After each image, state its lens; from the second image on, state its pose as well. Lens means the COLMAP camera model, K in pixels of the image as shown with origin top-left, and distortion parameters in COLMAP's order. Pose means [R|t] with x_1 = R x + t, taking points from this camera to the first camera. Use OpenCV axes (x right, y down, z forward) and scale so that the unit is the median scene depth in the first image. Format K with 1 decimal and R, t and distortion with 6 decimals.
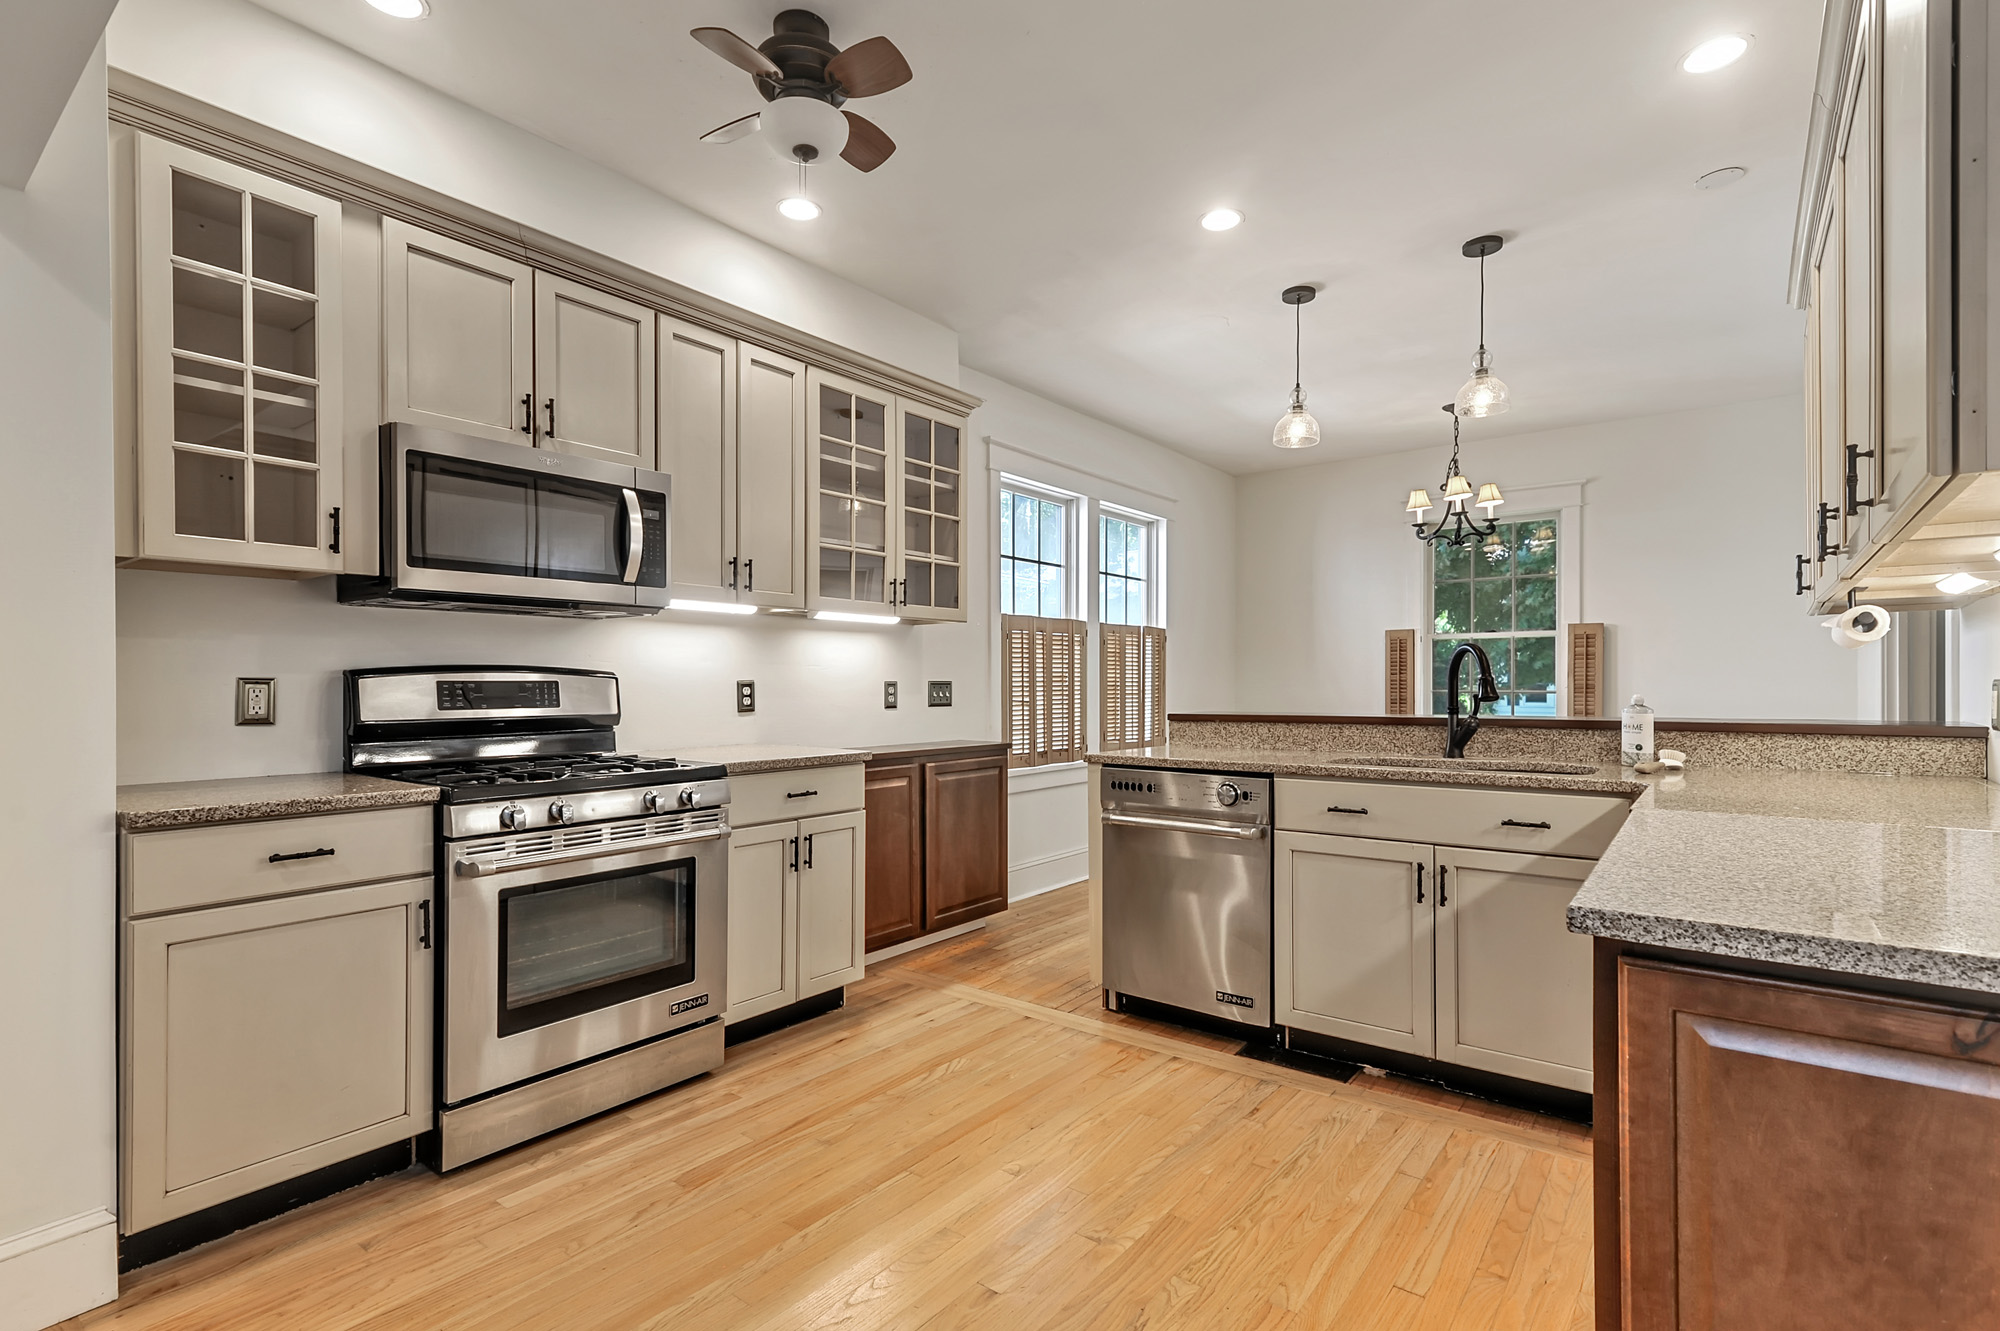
lens RADIAL K [[934.8, 0, 997.6], [0, 934.8, 683.8], [0, 0, 1]] dist [0.000810, 0.000221]
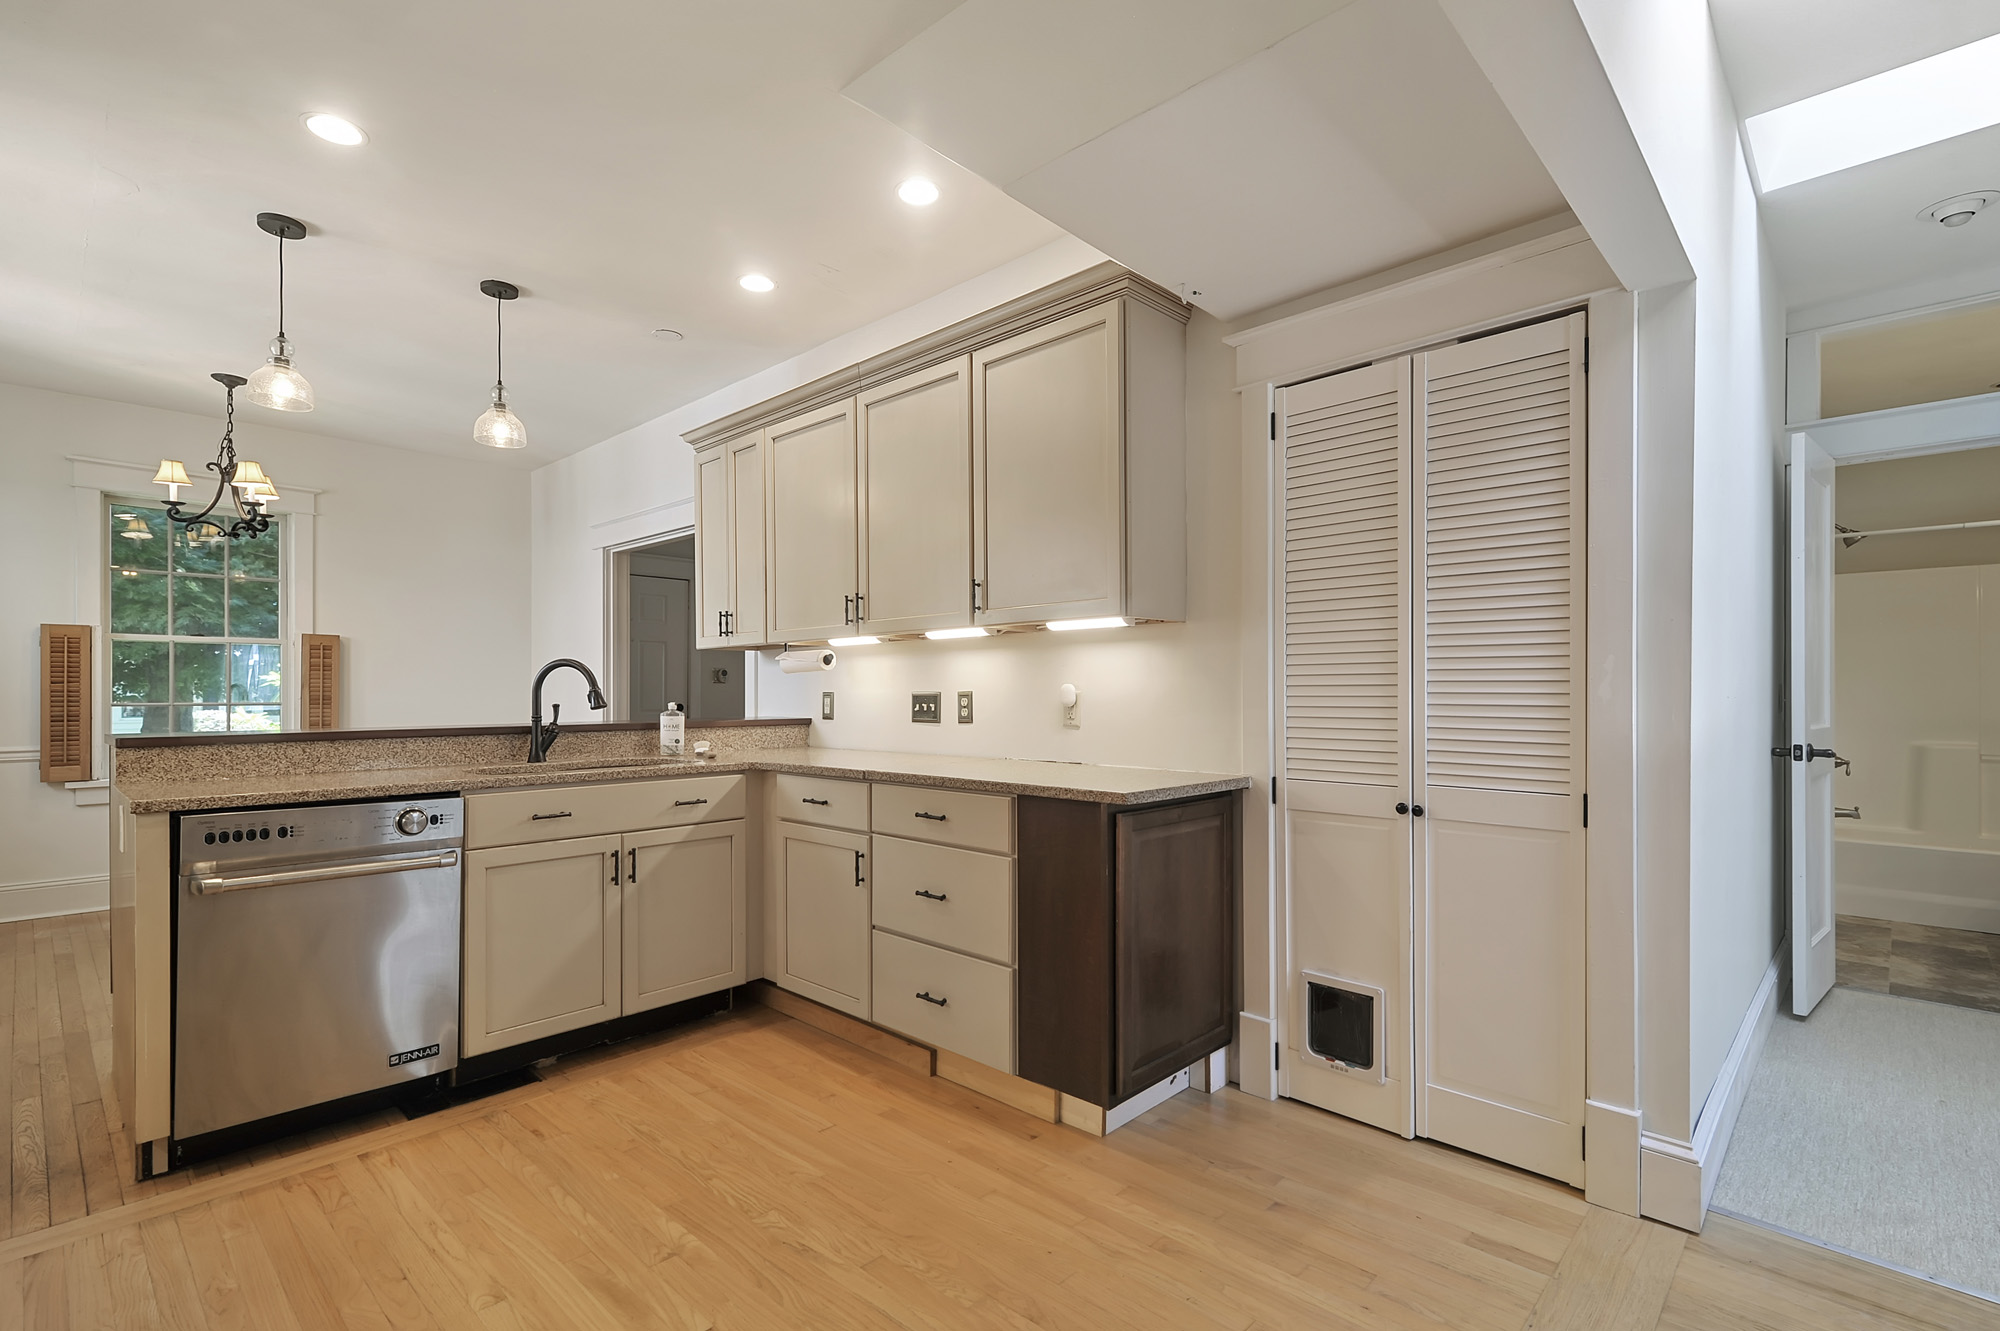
lens RADIAL K [[923.5, 0, 995.7], [0, 923.5, 690.6], [0, 0, 1]] dist [0.003825, -0.000395]
pose [[0.094902, 0.004480, 0.995477, -0.557490], [0.000120, 0.999990, -0.004512, 0.000191], [-0.995487, 0.000548, 0.094900, 0.374363]]
